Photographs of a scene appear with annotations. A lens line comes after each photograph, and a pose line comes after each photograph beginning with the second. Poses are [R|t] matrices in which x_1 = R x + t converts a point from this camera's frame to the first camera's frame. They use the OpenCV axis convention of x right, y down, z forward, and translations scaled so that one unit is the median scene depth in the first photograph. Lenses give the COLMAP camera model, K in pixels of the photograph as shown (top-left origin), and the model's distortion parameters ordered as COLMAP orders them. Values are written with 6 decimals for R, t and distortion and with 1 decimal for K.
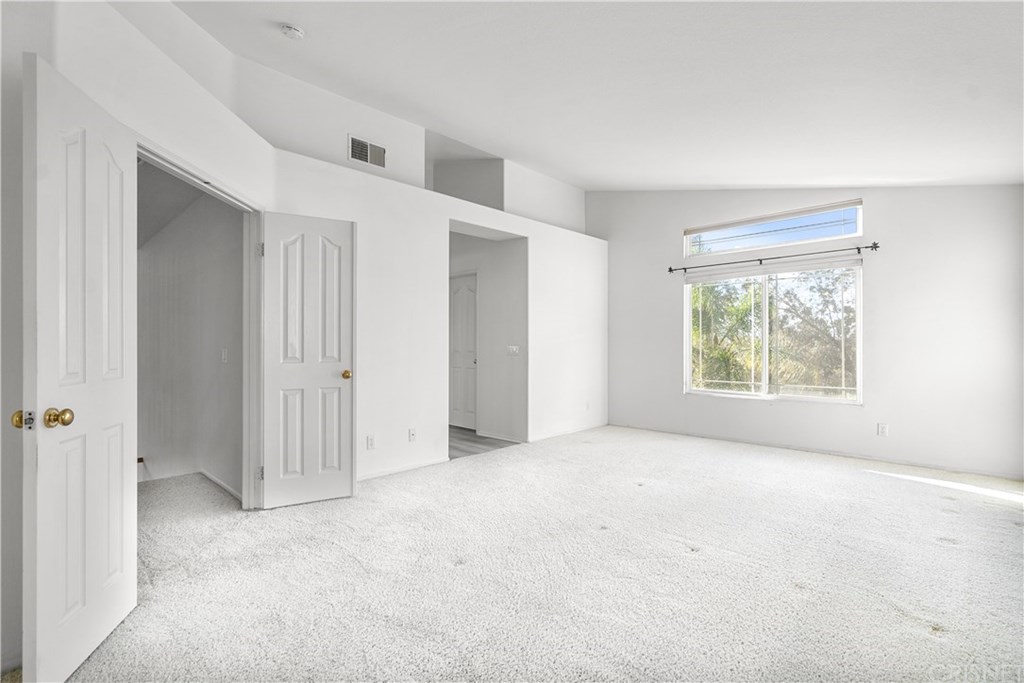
lens RADIAL K [[473.1, 0, 518.1], [0, 473.1, 348.1], [0, 0, 1]] dist [-0.000046, 0.000314]
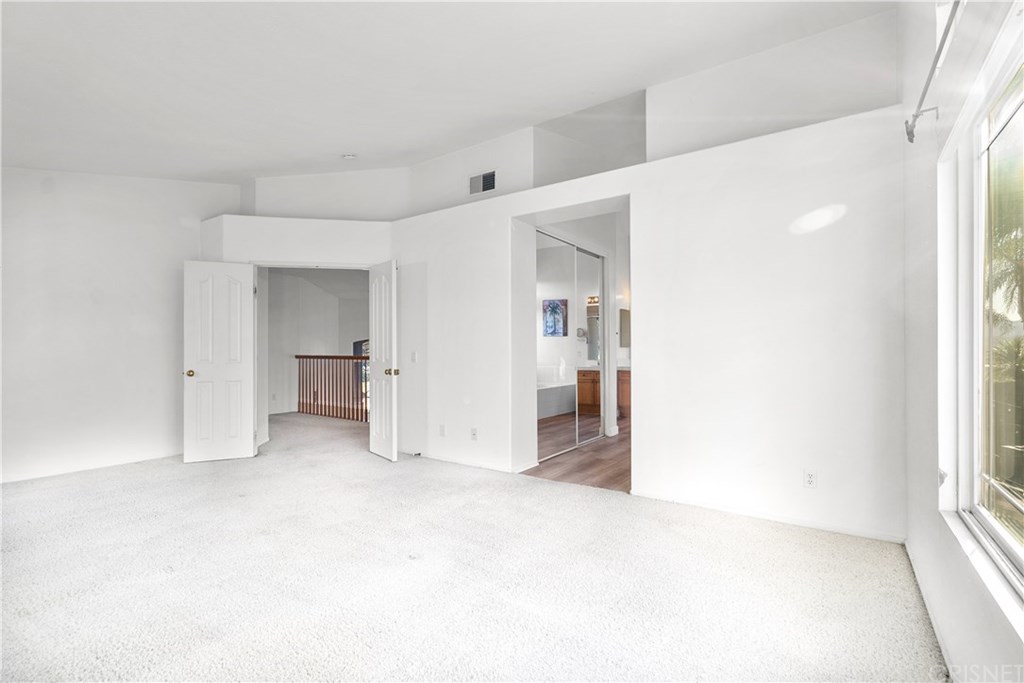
lens RADIAL K [[473.1, 0, 518.1], [0, 473.1, 348.1], [0, 0, 1]] dist [-0.000046, 0.000314]
pose [[0.167327, -0.003602, -0.985895, 0.786408], [-0.008097, 0.999955, -0.005028, -0.005973], [0.985868, 0.008824, 0.167290, 0.850556]]
